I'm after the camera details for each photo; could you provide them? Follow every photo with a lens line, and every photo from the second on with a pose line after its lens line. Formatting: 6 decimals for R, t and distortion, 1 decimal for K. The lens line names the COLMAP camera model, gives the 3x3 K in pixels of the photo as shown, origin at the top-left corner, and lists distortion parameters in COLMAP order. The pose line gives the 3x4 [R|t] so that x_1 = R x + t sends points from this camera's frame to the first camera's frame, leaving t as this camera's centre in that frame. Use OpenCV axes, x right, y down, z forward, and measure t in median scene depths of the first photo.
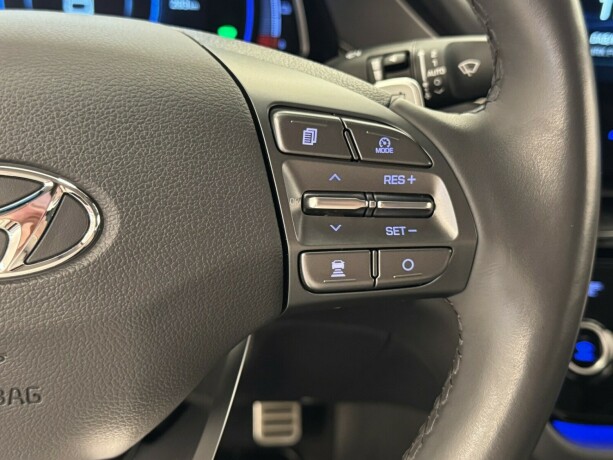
lens RADIAL K [[844.7, 0, 306.5], [0, 844.7, 230.0], [0, 0, 1]] dist [0.112148, 0.021867]
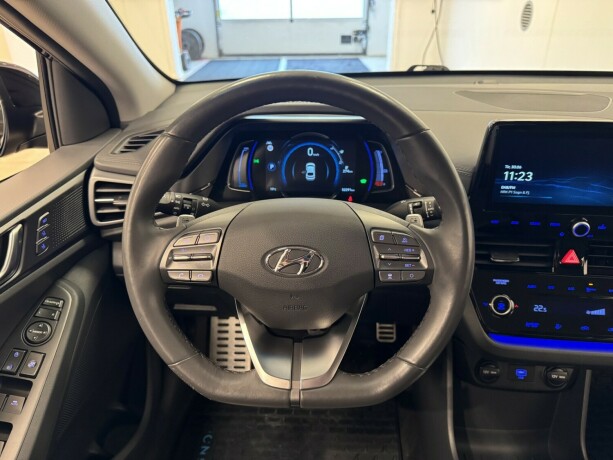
lens RADIAL K [[435.4, 0, 306.7], [0, 435.4, 232.8], [0, 0, 1]] dist [0.105366, -0.206194]
pose [[0.972140, 0.011896, -0.234100, 0.119049], [-0.014800, 0.999834, -0.010650, -0.103313], [0.233935, 0.013818, 0.972154, -0.783915]]
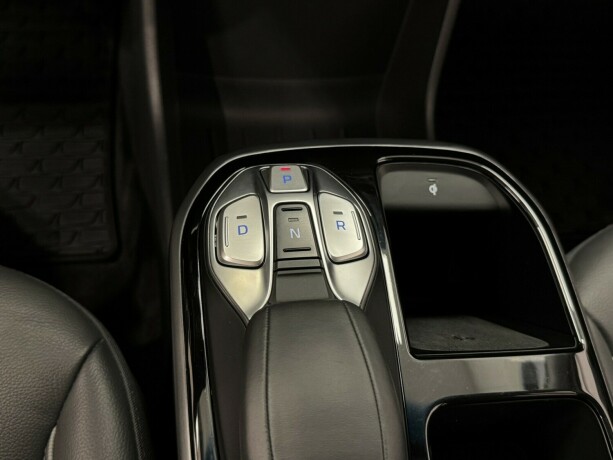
lens RADIAL K [[652.0, 0, 306.5], [0, 652.0, 230.0], [0, 0, 1]] dist [0.015952, 0.015009]
pose [[0.998500, 0.038551, 0.038890, 0.775510], [-0.053400, 0.842755, 0.535642, 0.499648], [-0.012125, -0.536915, 0.843549, 0.468191]]
